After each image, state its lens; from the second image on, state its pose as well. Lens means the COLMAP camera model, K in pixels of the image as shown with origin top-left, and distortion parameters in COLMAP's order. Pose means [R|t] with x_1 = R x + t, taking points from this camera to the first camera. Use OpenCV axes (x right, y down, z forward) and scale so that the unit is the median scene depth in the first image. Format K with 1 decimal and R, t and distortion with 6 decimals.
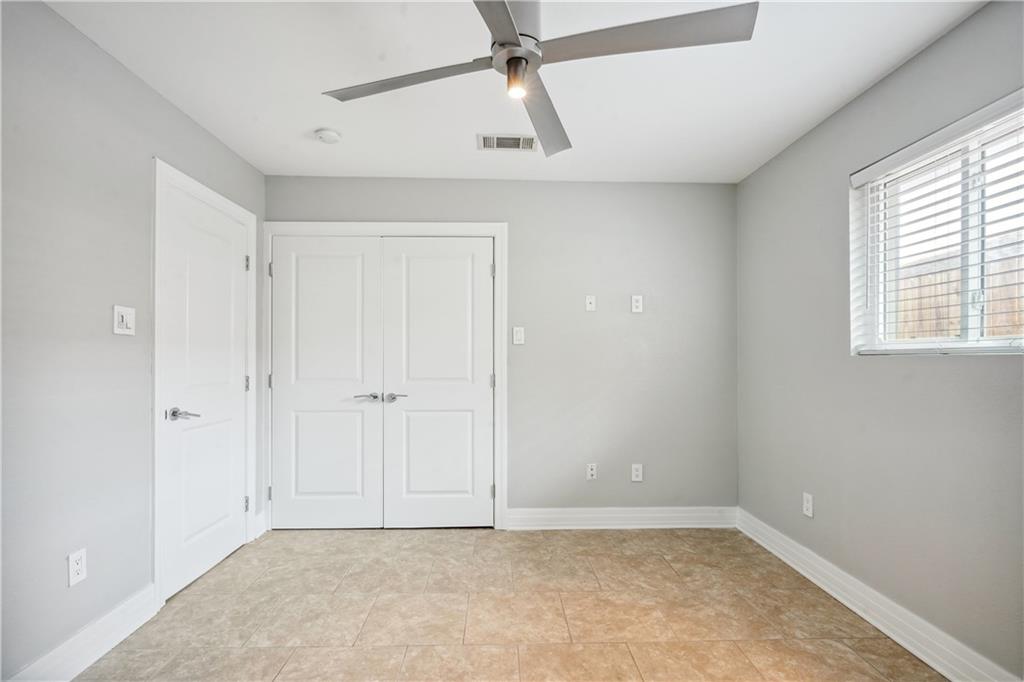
lens RADIAL K [[502.2, 0, 511.1], [0, 502.2, 348.3], [0, 0, 1]] dist [-0.000708, 0.000197]
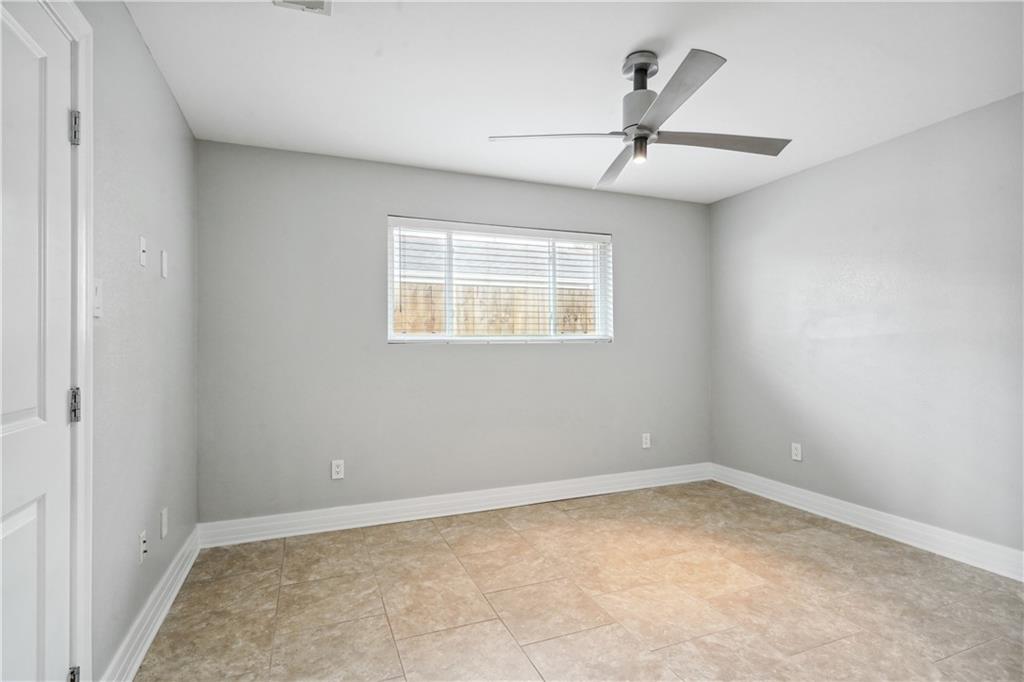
lens RADIAL K [[502.2, 0, 511.4], [0, 502.2, 340.4], [0, 0, 1]] dist [-0.000708, 0.000197]
pose [[-0.353991, 0.009786, 0.935198, -0.672199], [-0.012545, 0.999806, -0.015211, 0.018087], [-0.935165, -0.017117, -0.353799, 1.044451]]
